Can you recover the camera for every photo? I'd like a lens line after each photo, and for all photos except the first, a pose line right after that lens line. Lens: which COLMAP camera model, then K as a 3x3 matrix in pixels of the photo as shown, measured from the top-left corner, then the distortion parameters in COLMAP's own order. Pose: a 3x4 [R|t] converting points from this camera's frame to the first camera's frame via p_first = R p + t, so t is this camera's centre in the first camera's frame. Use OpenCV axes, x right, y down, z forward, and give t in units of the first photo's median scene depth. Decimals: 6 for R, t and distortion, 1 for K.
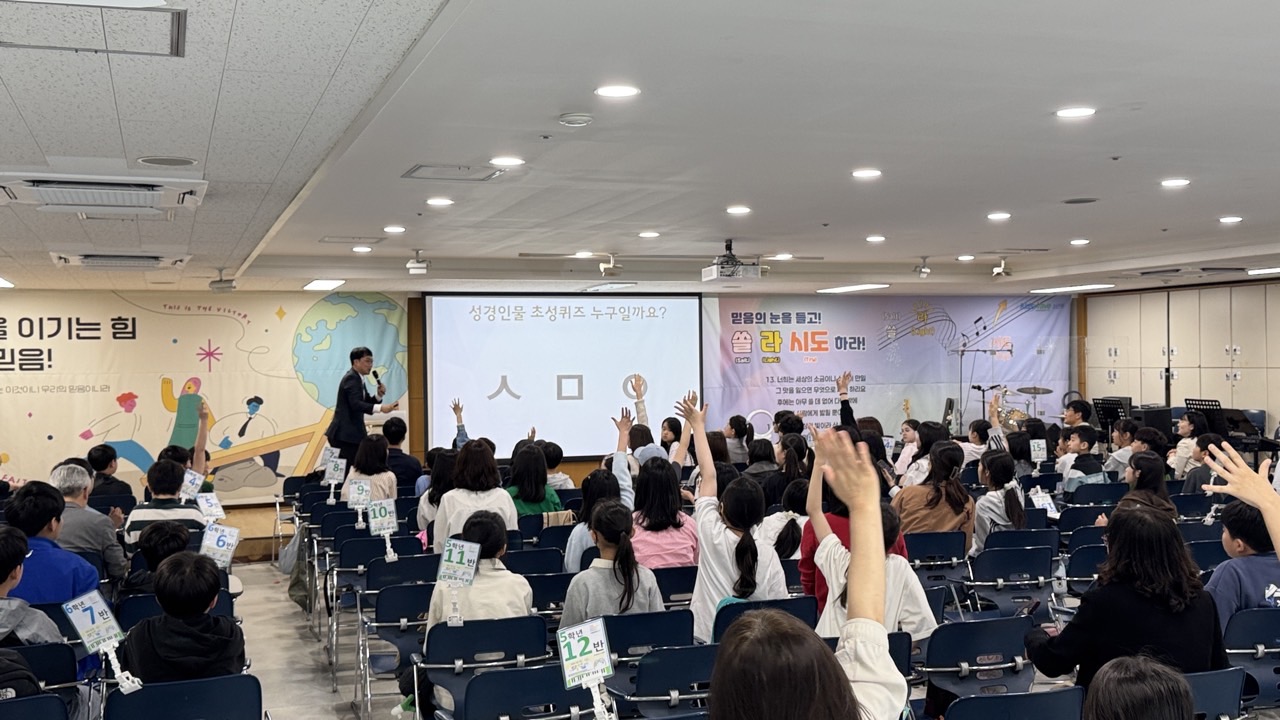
lens RADIAL K [[1346.4, 0, 637.3], [0, 1346.4, 364.3], [0, 0, 1]] dist [0.102772, 0.000000]
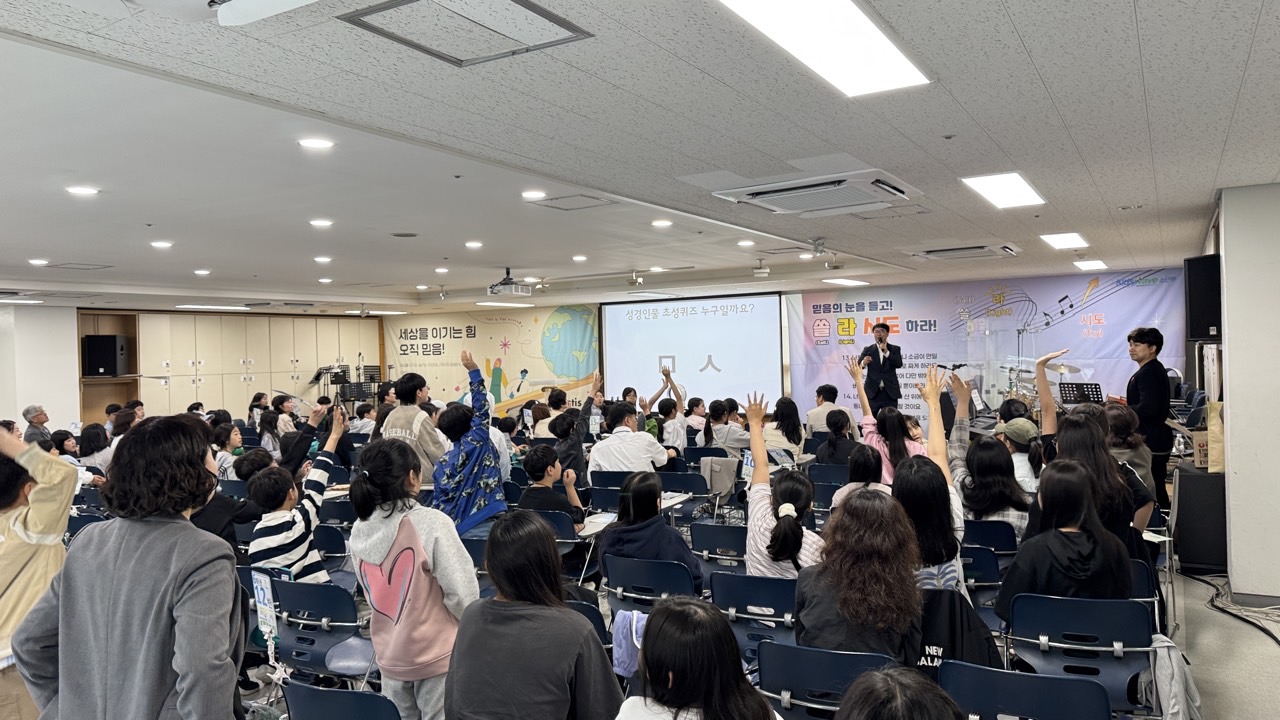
lens RADIAL K [[898.5, 0, 642.2], [0, 898.5, 336.8], [0, 0, 1]] dist [0.109579, -0.018336]
pose [[0.650592, -0.017176, -0.759234, 0.660749], [0.020651, 0.999775, -0.004921, -0.008298], [0.759147, -0.012478, 0.650800, 0.357911]]
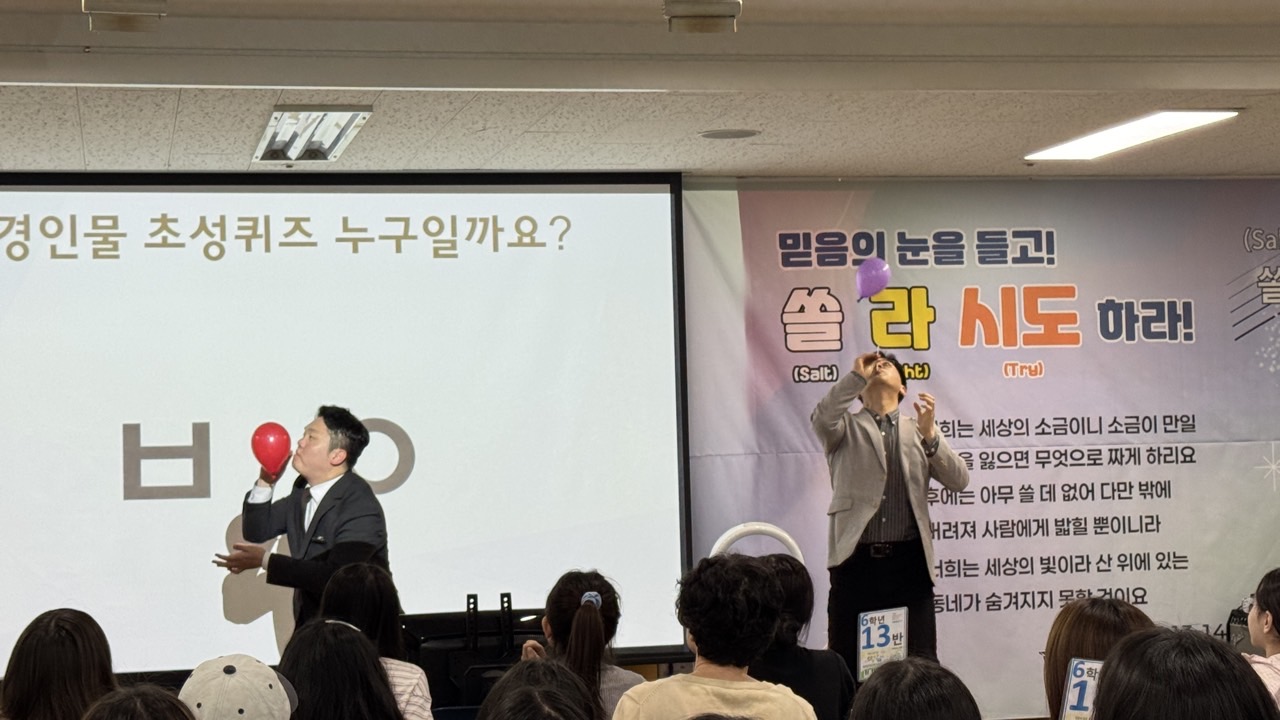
lens RADIAL K [[2318.1, 0, 640.1], [0, 2318.1, 388.7], [0, 0, 1]] dist [0.109469, 0.000000]
pose [[0.993619, -0.015598, -0.111708, 0.108550], [0.013380, 0.999699, -0.020574, 0.013294], [0.111995, 0.018948, 0.993528, 0.454242]]
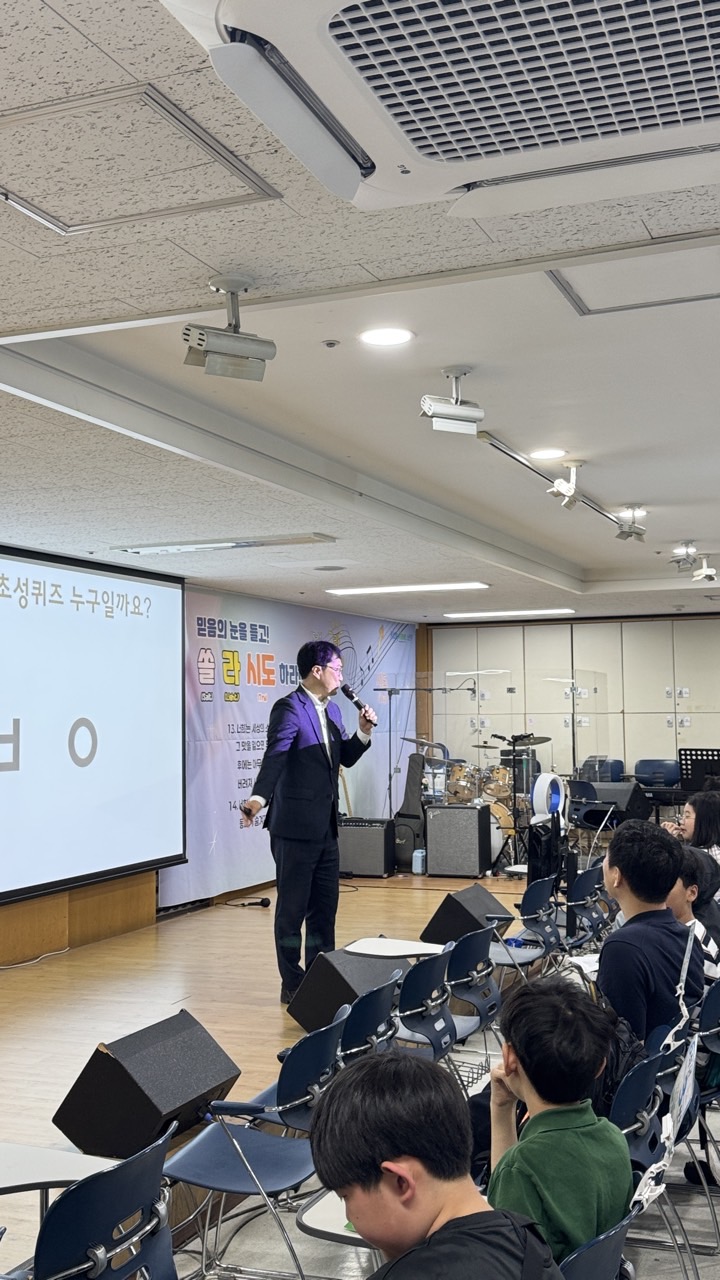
lens RADIAL K [[1346.4, 0, 354.2], [0, 1346.4, 637.4], [0, 0, 1]] dist [0.102772, 0.000000]
pose [[0.656813, 0.048565, 0.752488, -0.364693], [0.004381, 0.997661, -0.068212, 0.013054], [-0.754041, 0.048099, 0.655064, 0.604017]]
